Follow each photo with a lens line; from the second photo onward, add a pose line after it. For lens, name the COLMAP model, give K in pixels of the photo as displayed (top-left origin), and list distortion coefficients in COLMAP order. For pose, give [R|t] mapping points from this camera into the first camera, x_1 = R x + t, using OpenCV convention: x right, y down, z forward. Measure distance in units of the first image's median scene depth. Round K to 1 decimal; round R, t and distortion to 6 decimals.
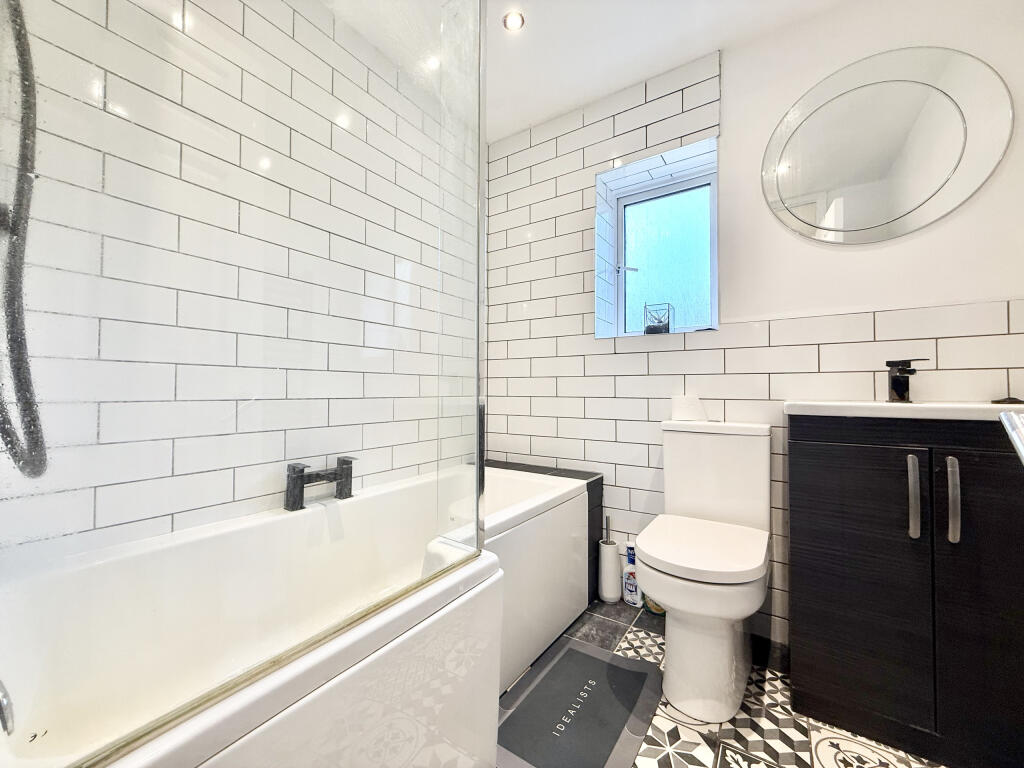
lens RADIAL K [[406.6, 0, 512.2], [0, 406.6, 384.0], [0, 0, 1]] dist [-0.002645, 0.000056]
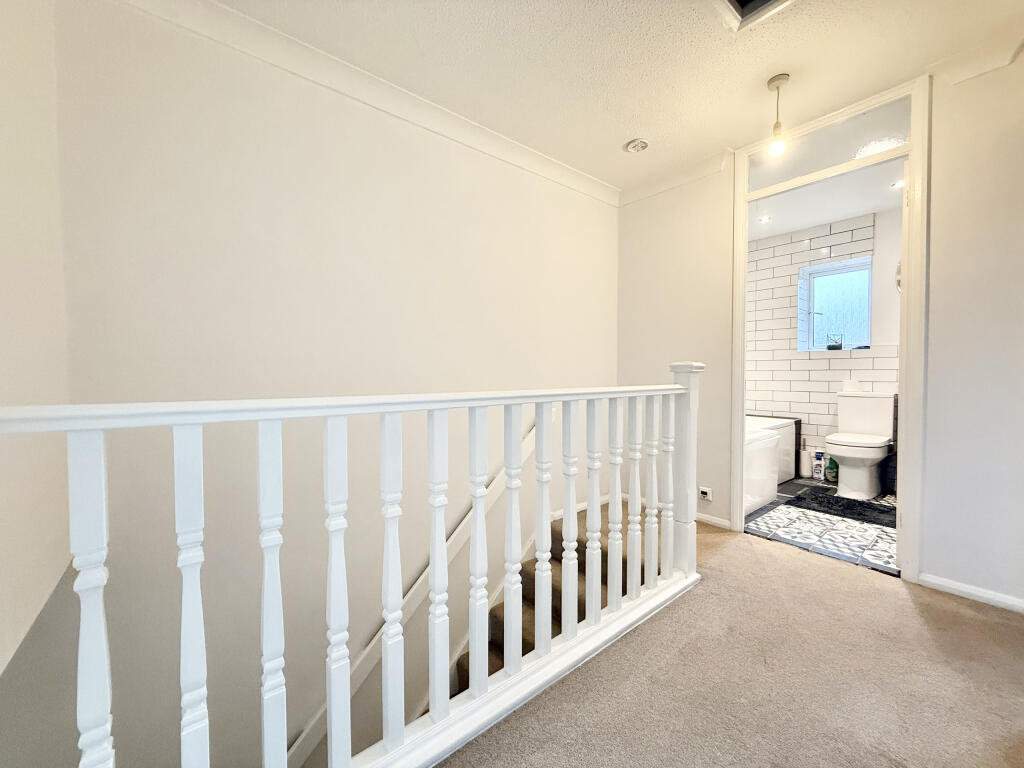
lens RADIAL K [[406.6, 0, 509.3], [0, 406.6, 382.2], [0, 0, 1]] dist [-0.002645, 0.000056]
pose [[0.957071, 0.001786, -0.289848, -0.842549], [0.008692, 0.999354, 0.034858, -0.062063], [0.289724, -0.035881, 0.956438, -1.953988]]
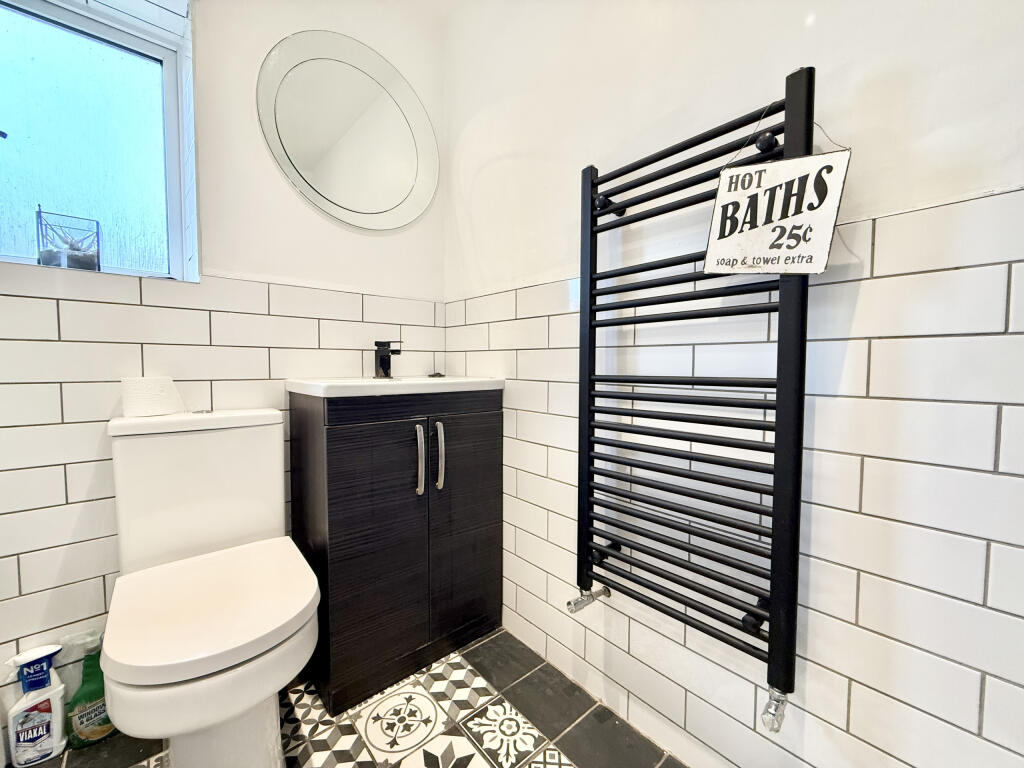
lens RADIAL K [[406.6, 0, 509.7], [0, 406.6, 383.3], [0, 0, 1]] dist [-0.002645, 0.000056]
pose [[0.268897, -0.045745, 0.962082, -0.046854], [-0.020505, 0.998373, 0.053201, -0.008342], [-0.962951, -0.034033, 0.267521, 0.350503]]
